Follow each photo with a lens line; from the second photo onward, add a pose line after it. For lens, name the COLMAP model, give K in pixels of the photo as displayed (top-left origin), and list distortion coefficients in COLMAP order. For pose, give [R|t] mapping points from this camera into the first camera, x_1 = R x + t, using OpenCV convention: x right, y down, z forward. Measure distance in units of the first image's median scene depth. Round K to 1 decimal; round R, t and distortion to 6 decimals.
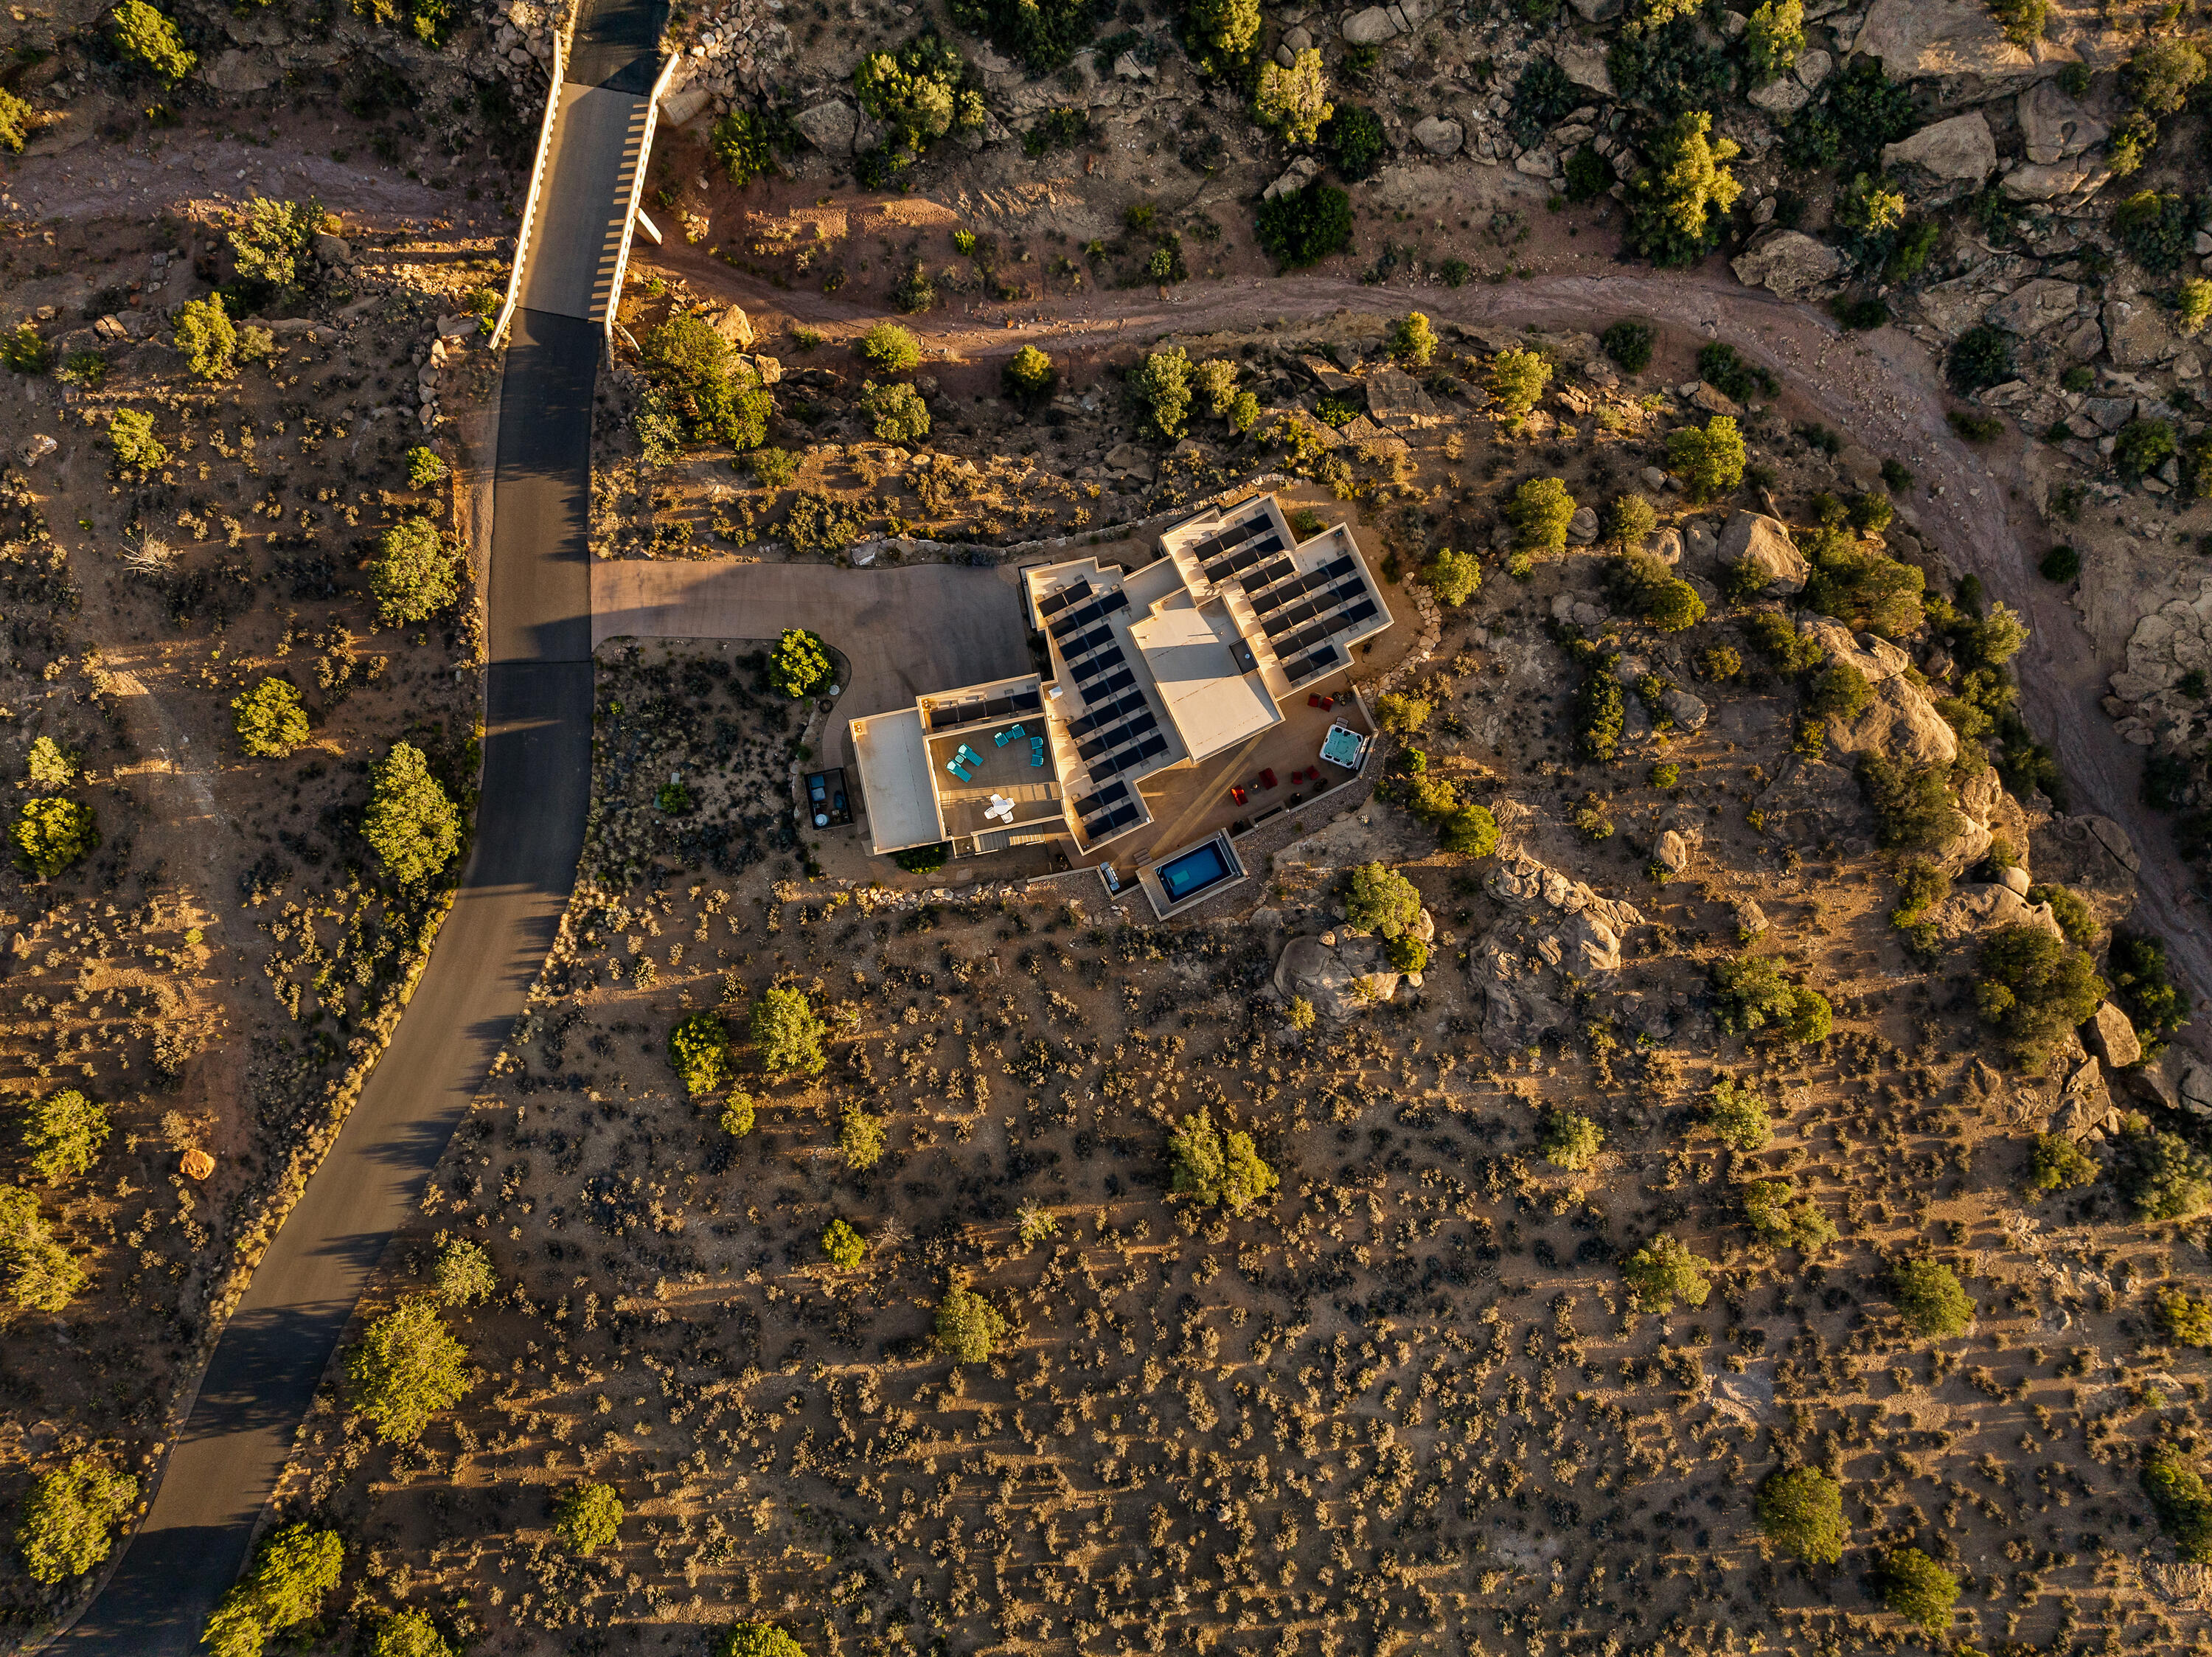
lens RADIAL K [[1574.0, 0, 1102.6], [0, 1574.0, 832.7], [0, 0, 1]] dist [-0.056957, 0.033950]
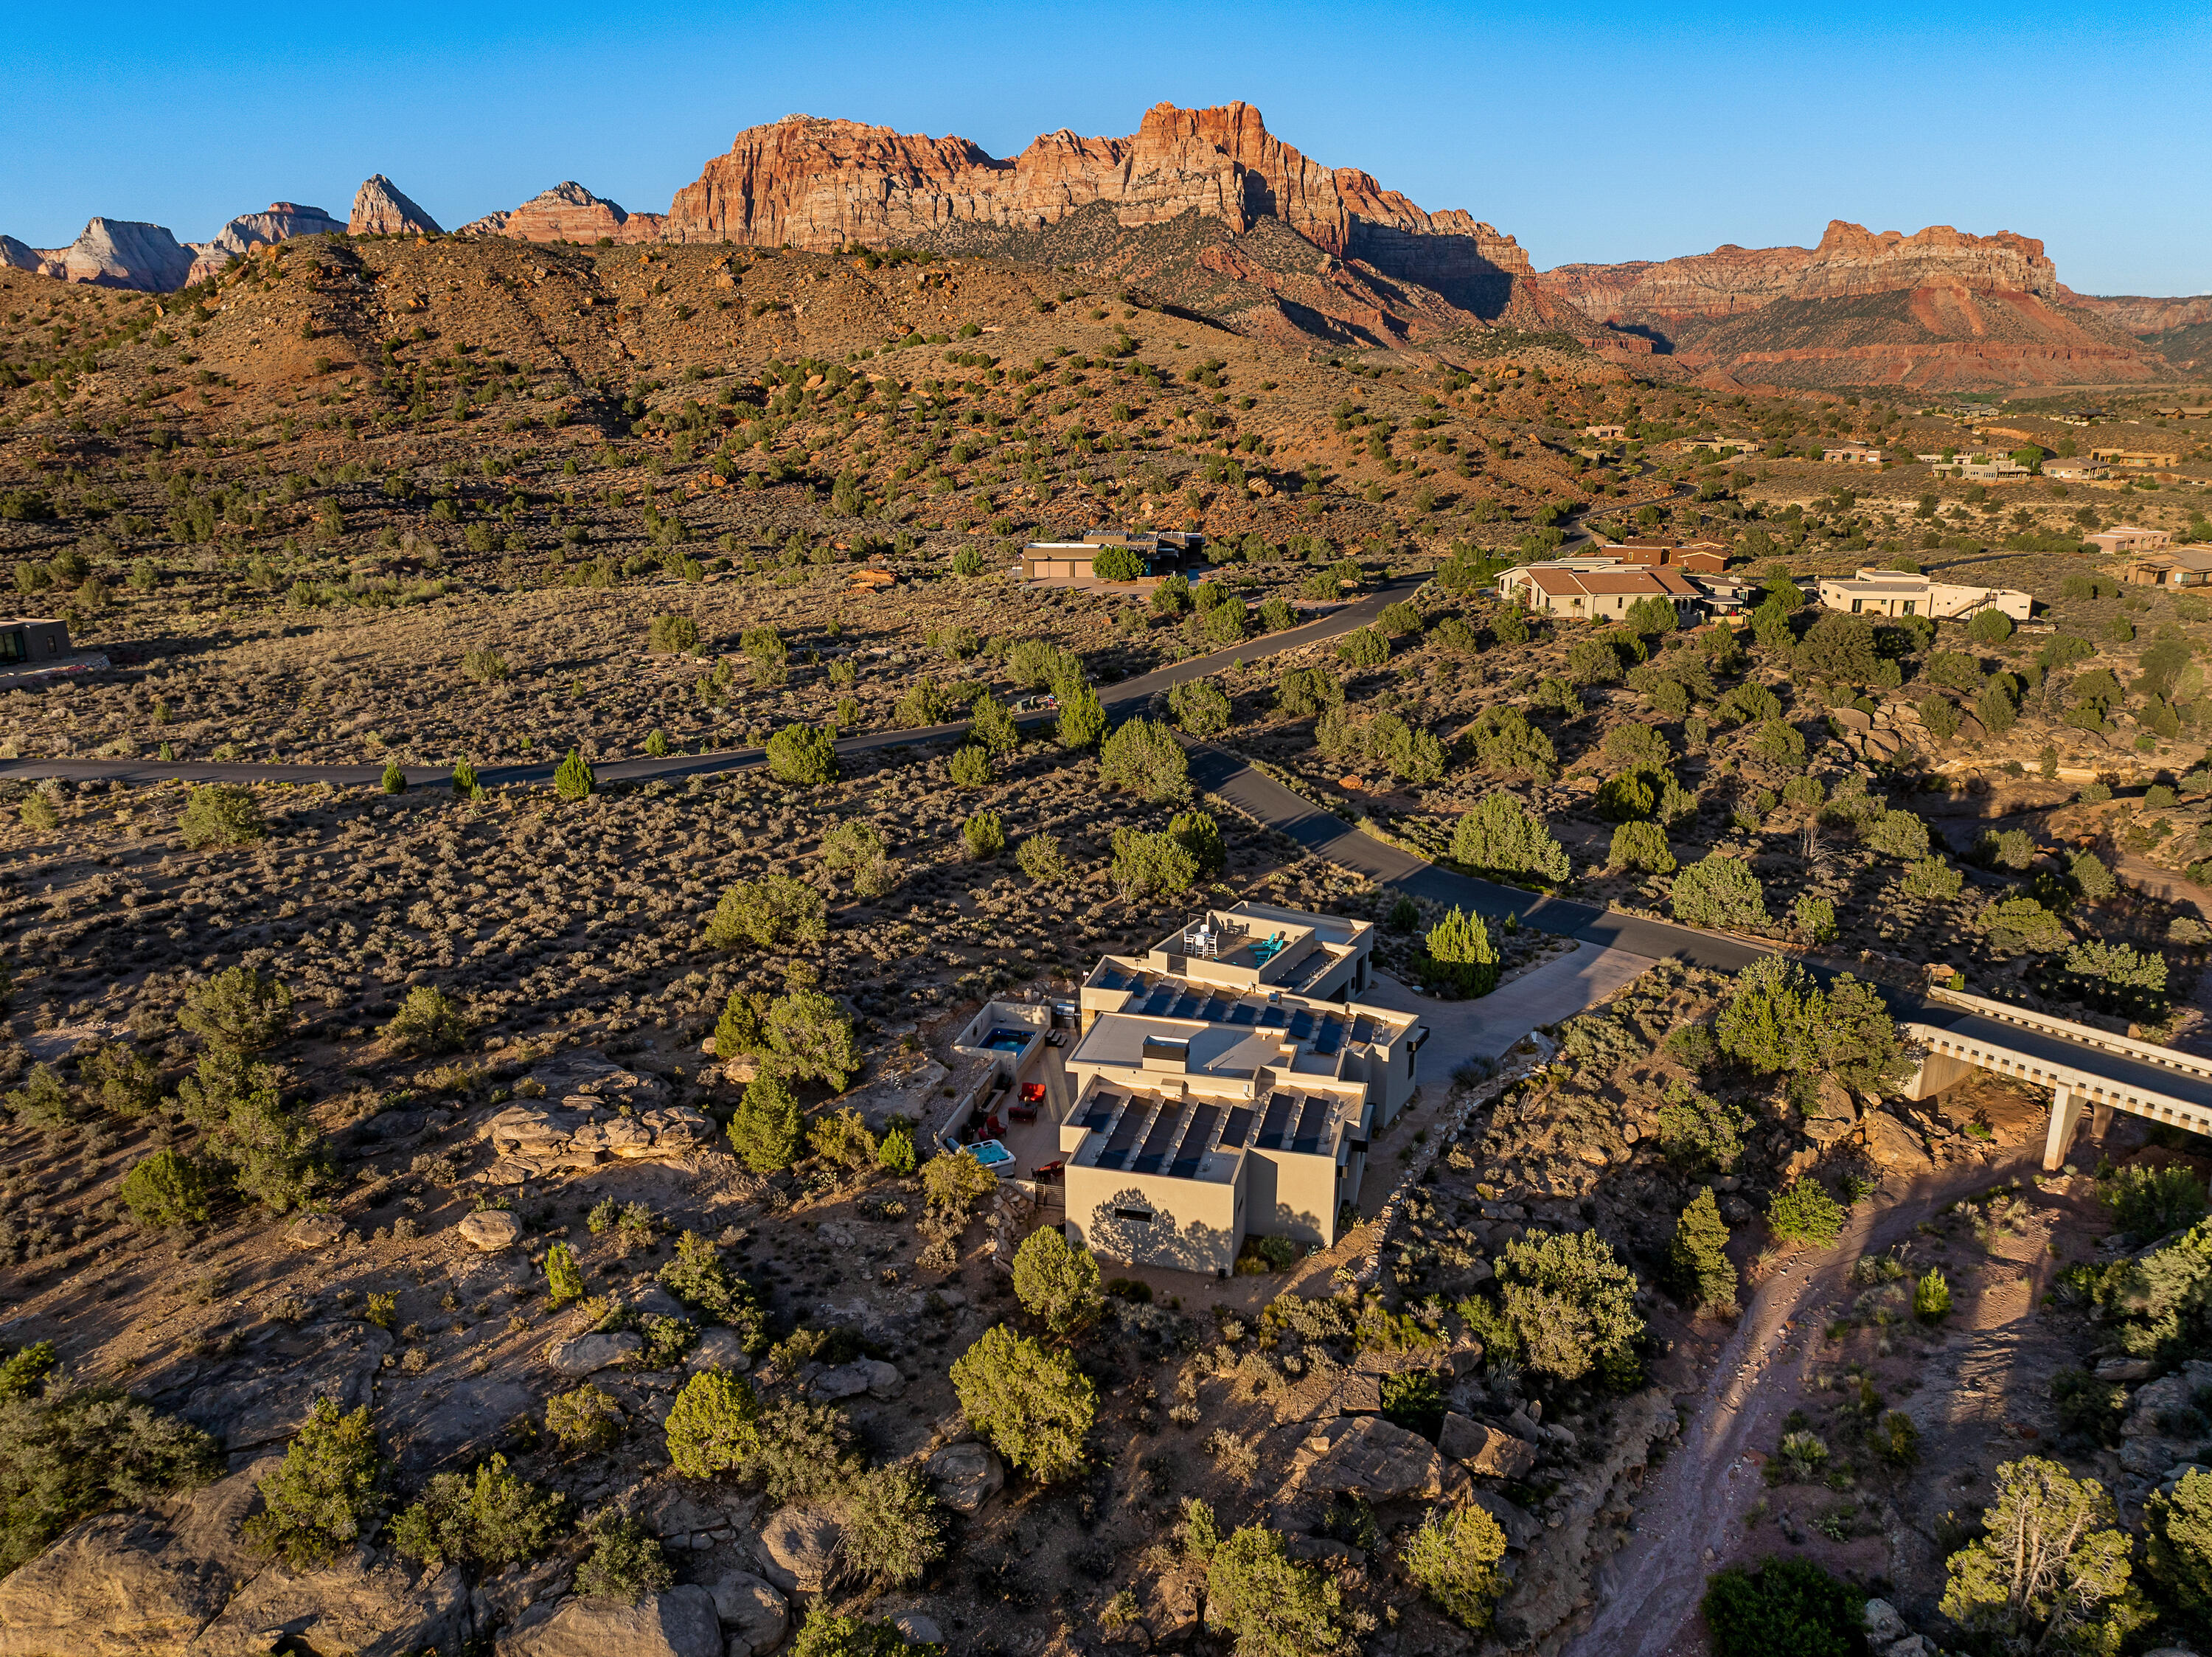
lens RADIAL K [[1568.8, 0, 1064.9], [0, 1568.8, 828.9], [0, 0, 1]] dist [-0.049110, 0.005271]
pose [[-0.672910, 0.218362, -0.706760, 0.597102], [-0.739605, -0.181418, 0.648130, -0.515653], [0.013308, 0.958856, 0.283579, 0.655948]]
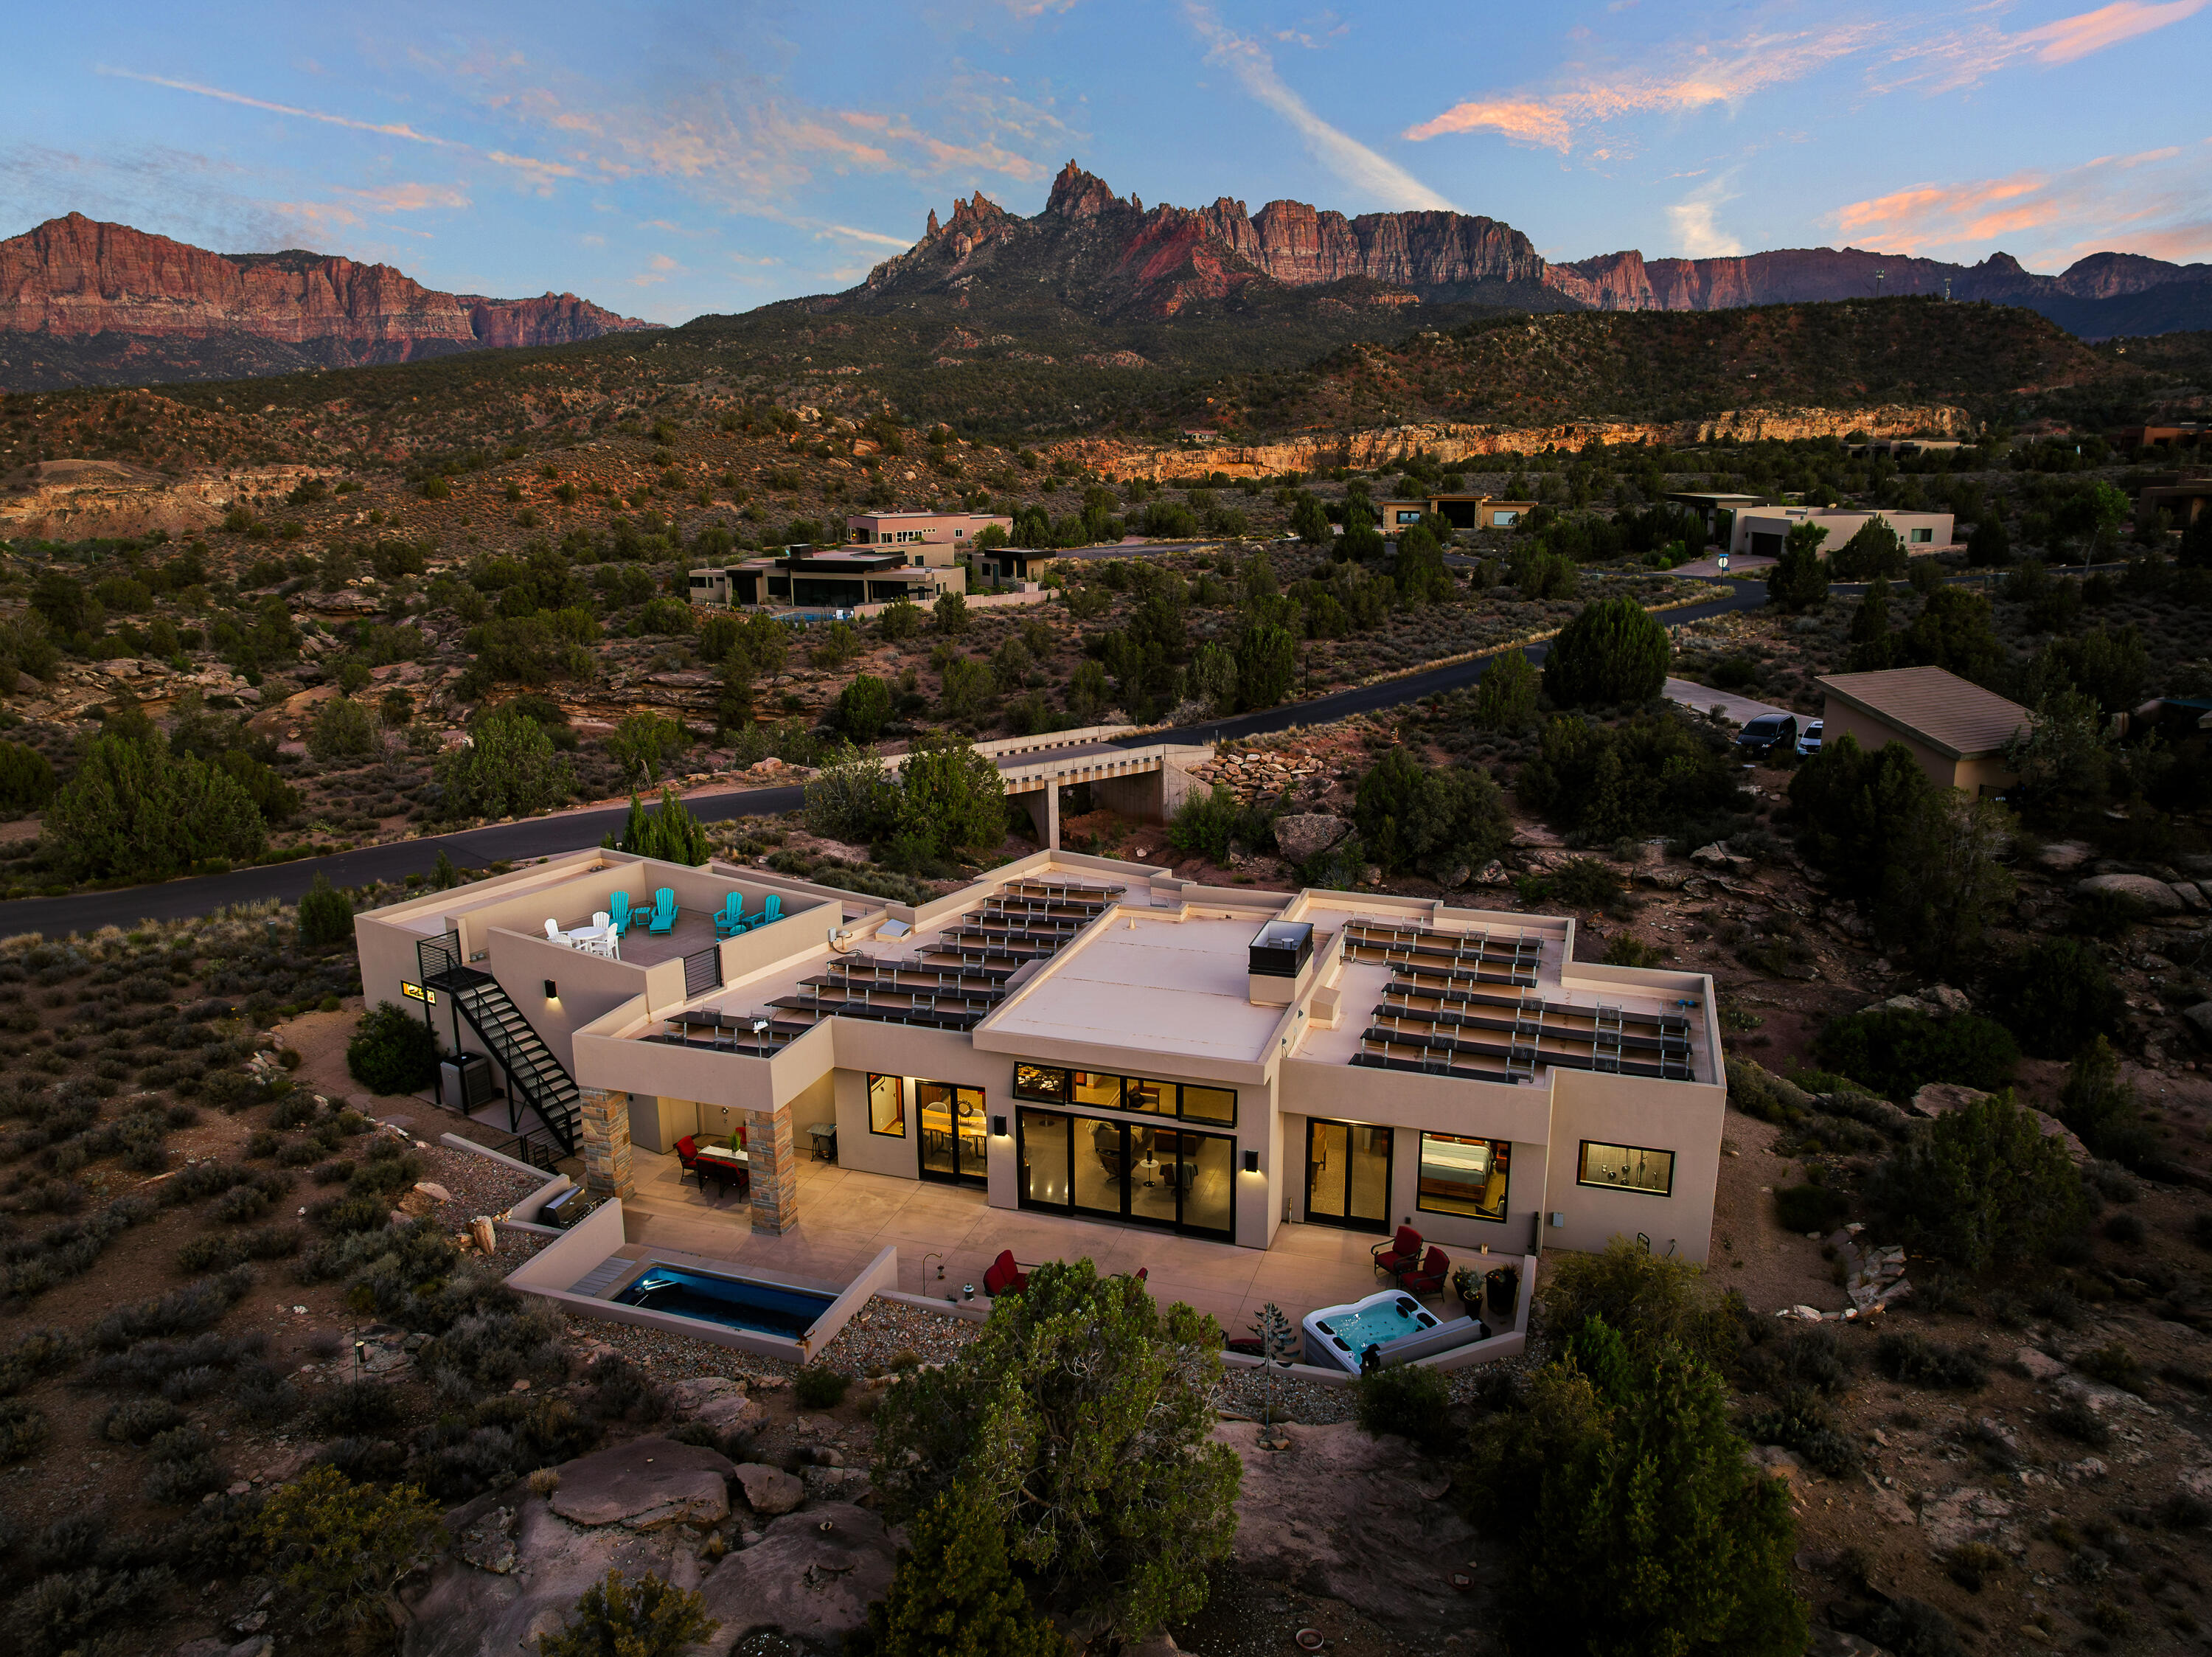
lens RADIAL K [[1574.0, 0, 1102.6], [0, 1574.0, 832.7], [0, 0, 1]] dist [-0.056957, 0.033950]
pose [[0.712878, 0.170100, -0.680347, 0.293327], [-0.701288, 0.174133, -0.691283, 0.163798], [0.000883, 0.969919, 0.243425, 0.845907]]
